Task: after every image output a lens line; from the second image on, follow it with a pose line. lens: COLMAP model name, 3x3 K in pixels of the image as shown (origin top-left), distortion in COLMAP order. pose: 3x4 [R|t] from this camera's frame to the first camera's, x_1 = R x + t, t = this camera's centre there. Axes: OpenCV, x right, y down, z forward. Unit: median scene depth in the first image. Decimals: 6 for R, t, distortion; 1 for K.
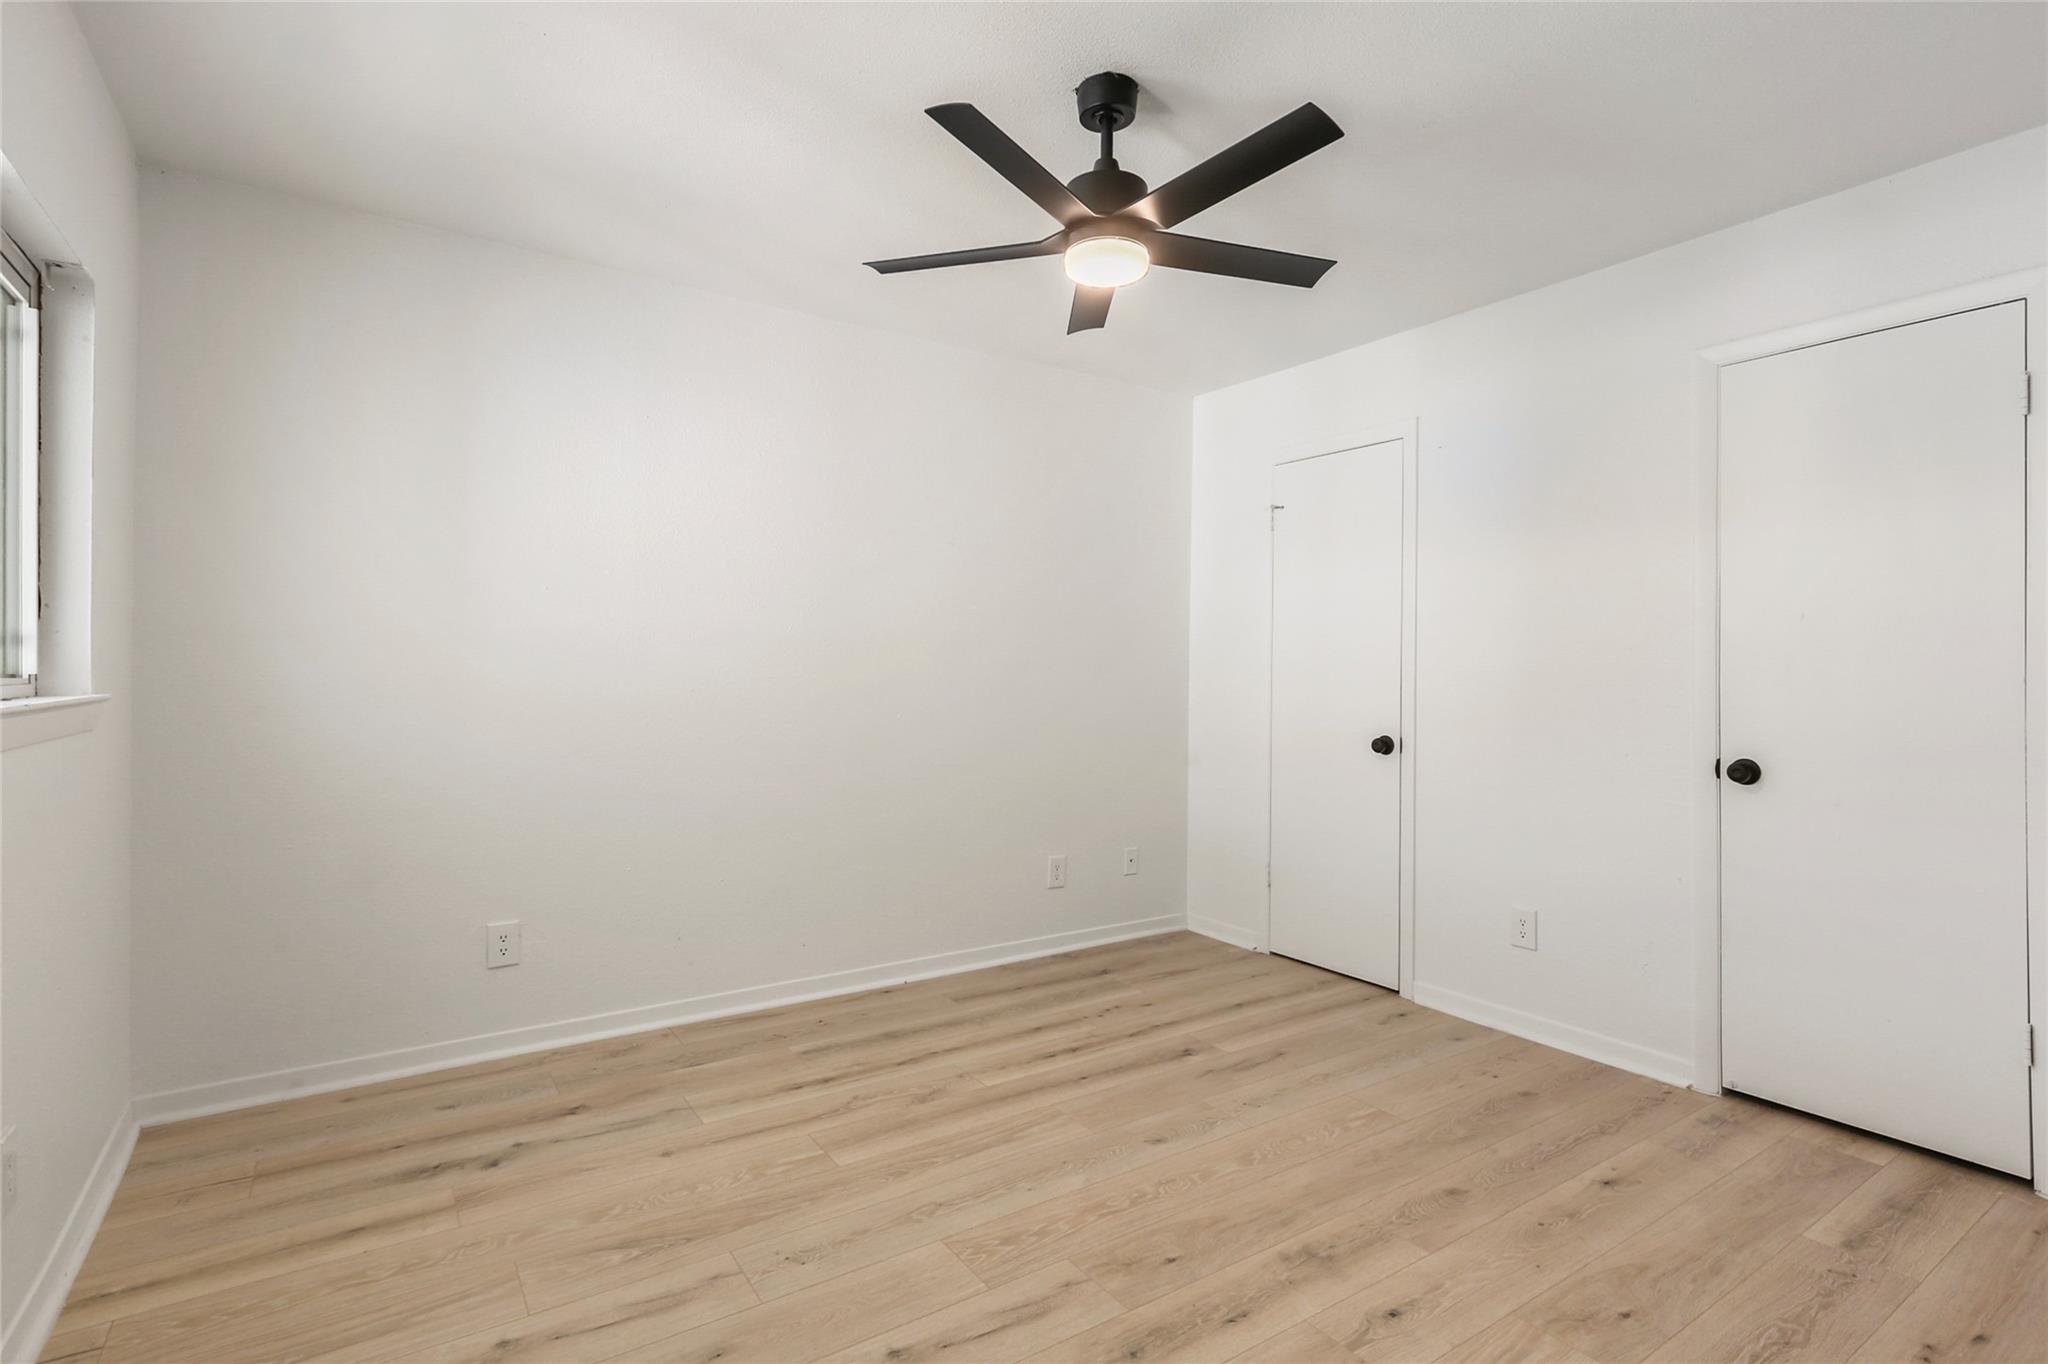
lens RADIAL K [[974.9, 0, 1022.8], [0, 974.9, 668.7], [0, 0, 1]] dist [0.000388, -0.000084]
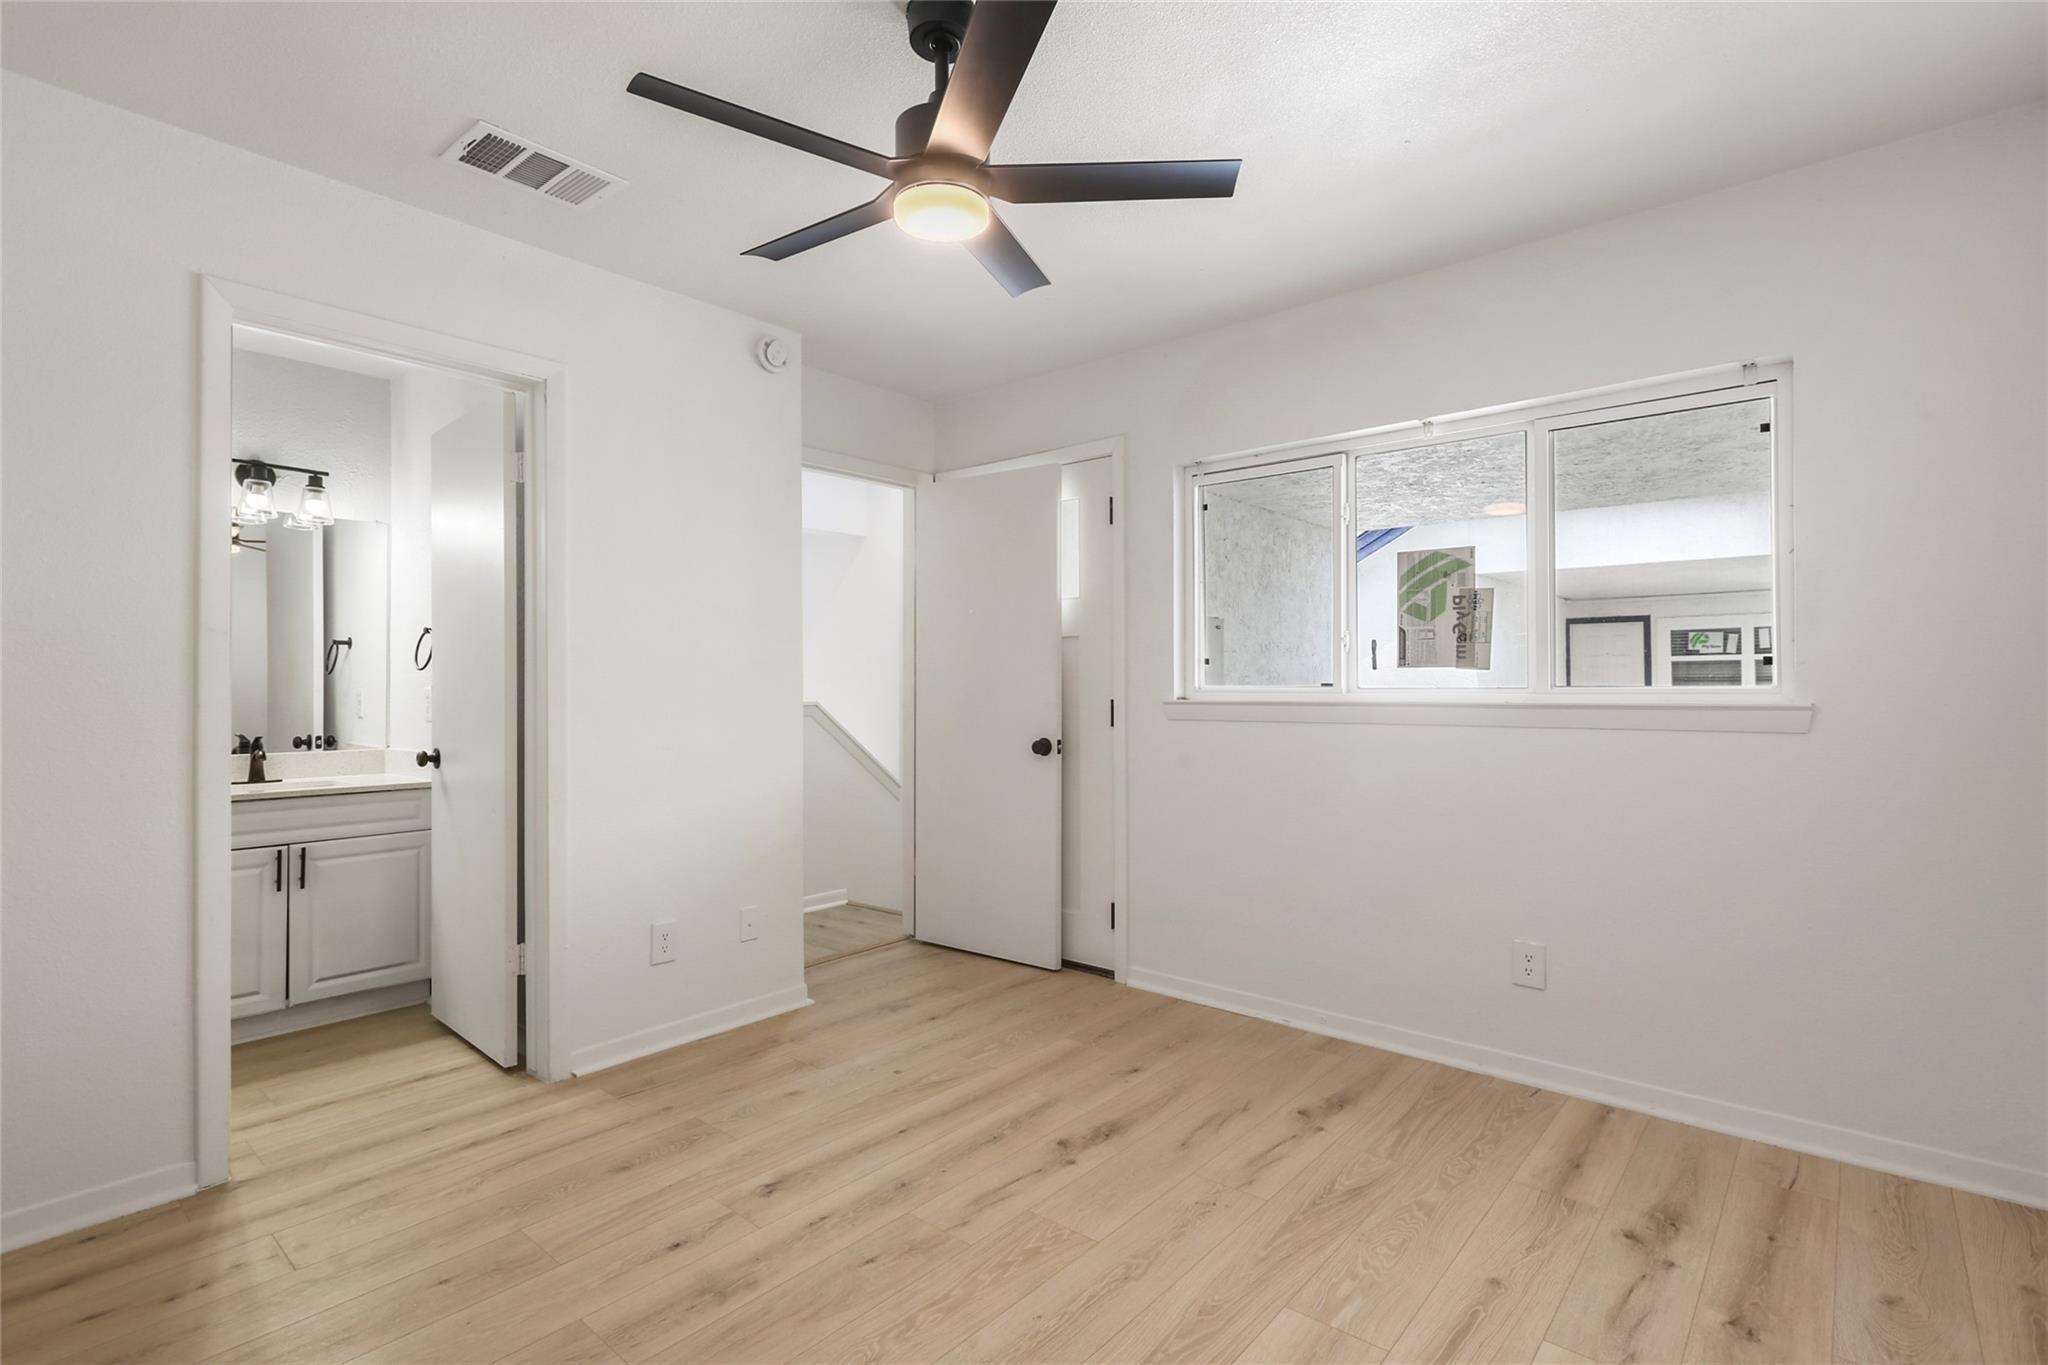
lens RADIAL K [[975.6, 0, 1024.0], [0, 975.6, 682.5], [0, 0, 1]] dist [-0.002639, -0.000053]
pose [[-0.964692, -0.005258, -0.263329, 0.230352], [-0.002572, 0.999941, -0.010544, 0.014346], [0.263369, -0.009494, -0.964648, 1.742032]]
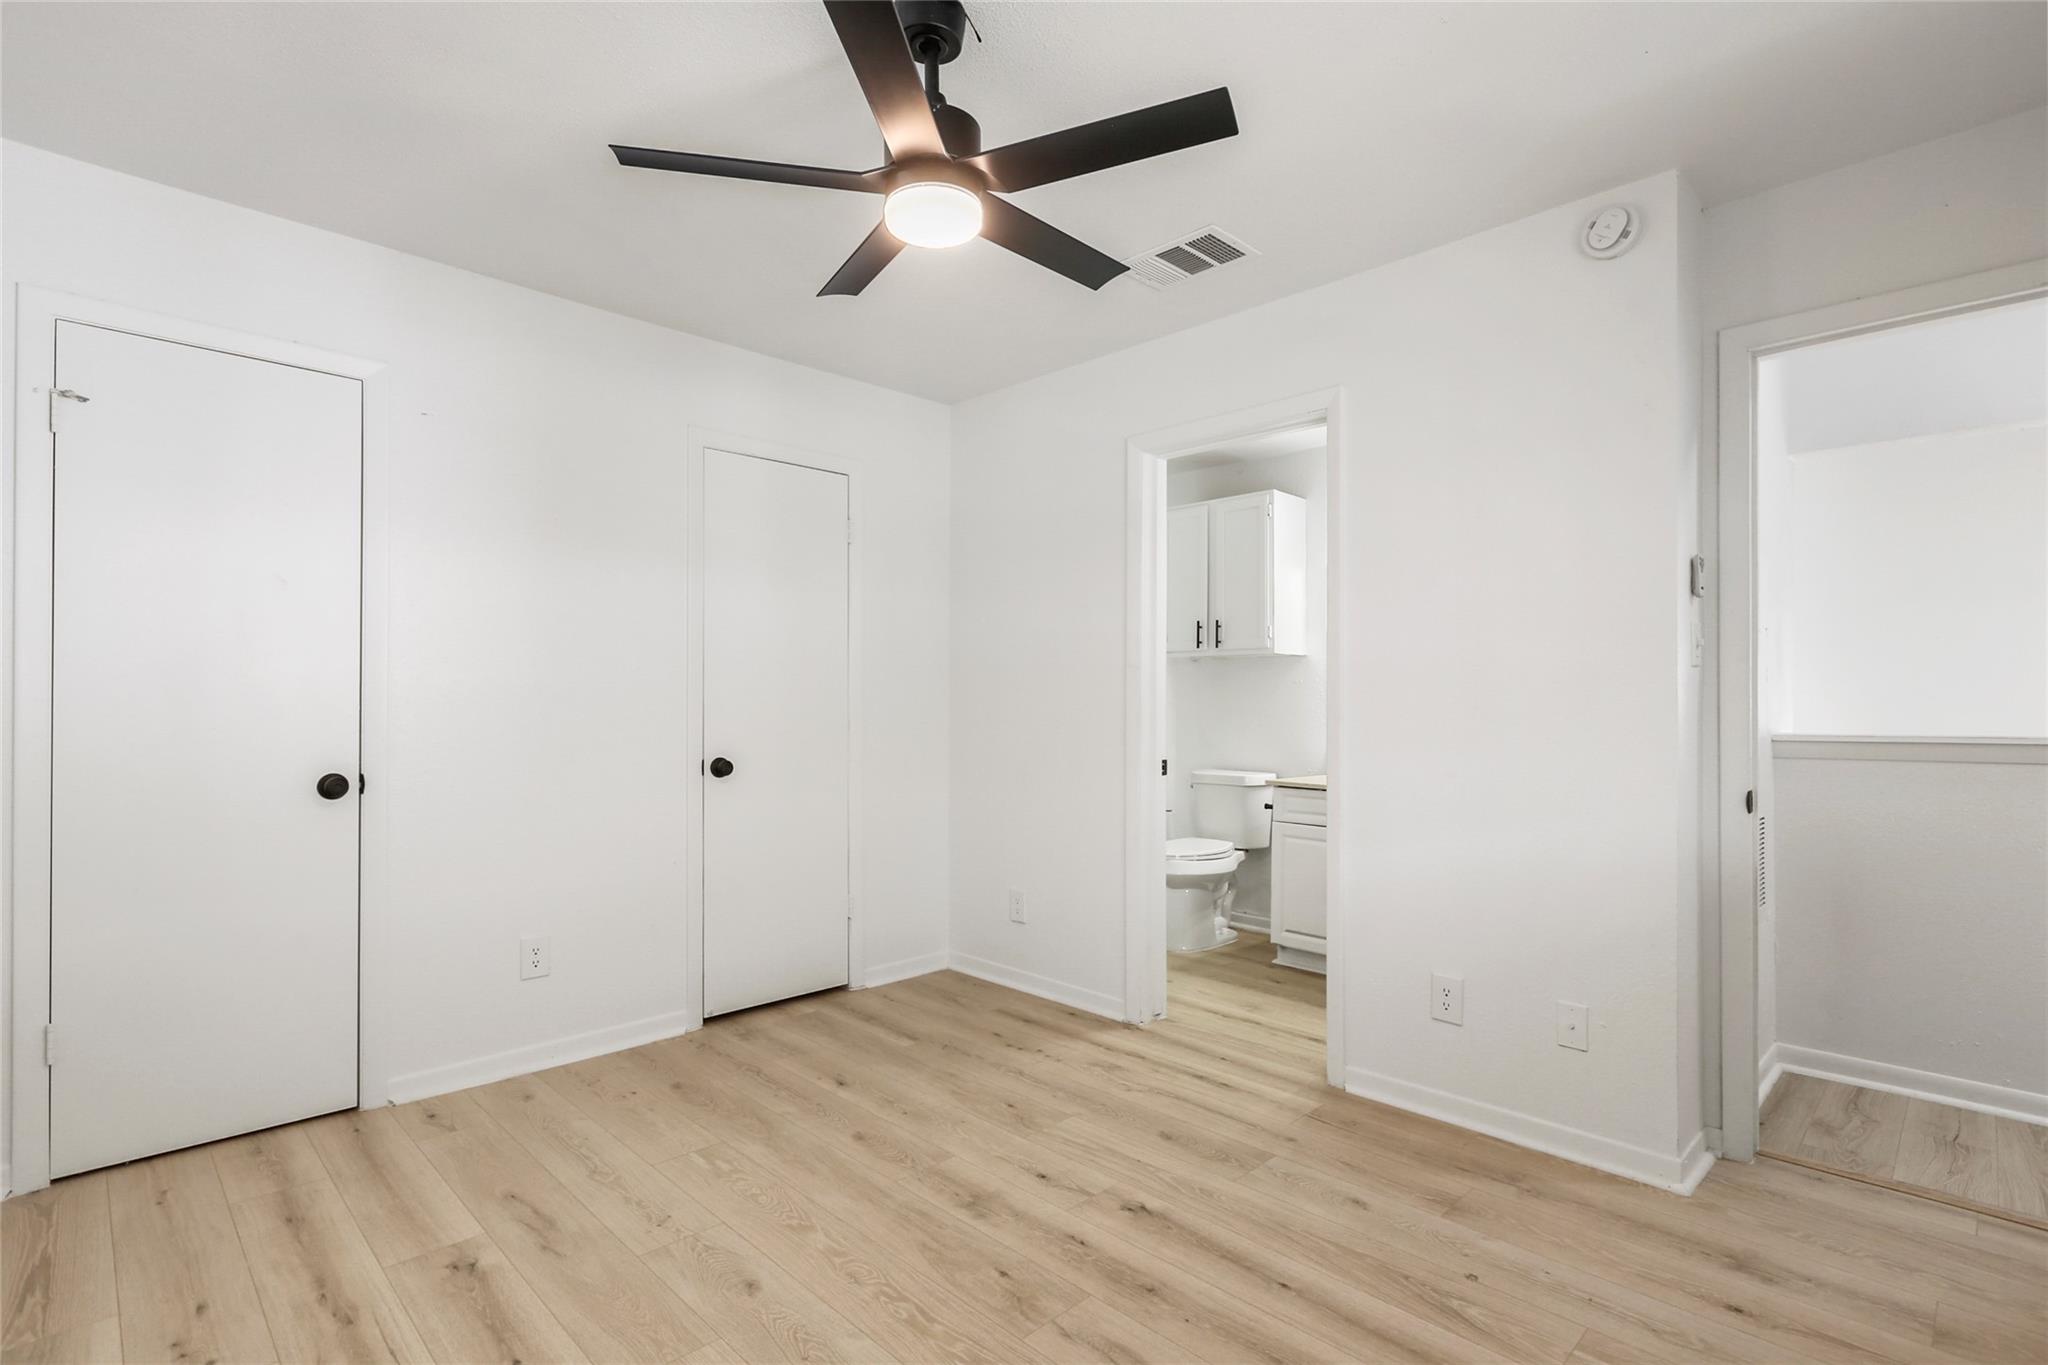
lens RADIAL K [[981.6, 0, 1016.2], [0, 981.6, 693.7], [0, 0, 1]] dist [0.001182, -0.000088]
pose [[-0.177785, -0.003770, 0.984062, -0.735981], [-0.013733, 0.999905, 0.001349, 0.000504], [-0.983974, -0.013274, -0.177819, 1.013498]]
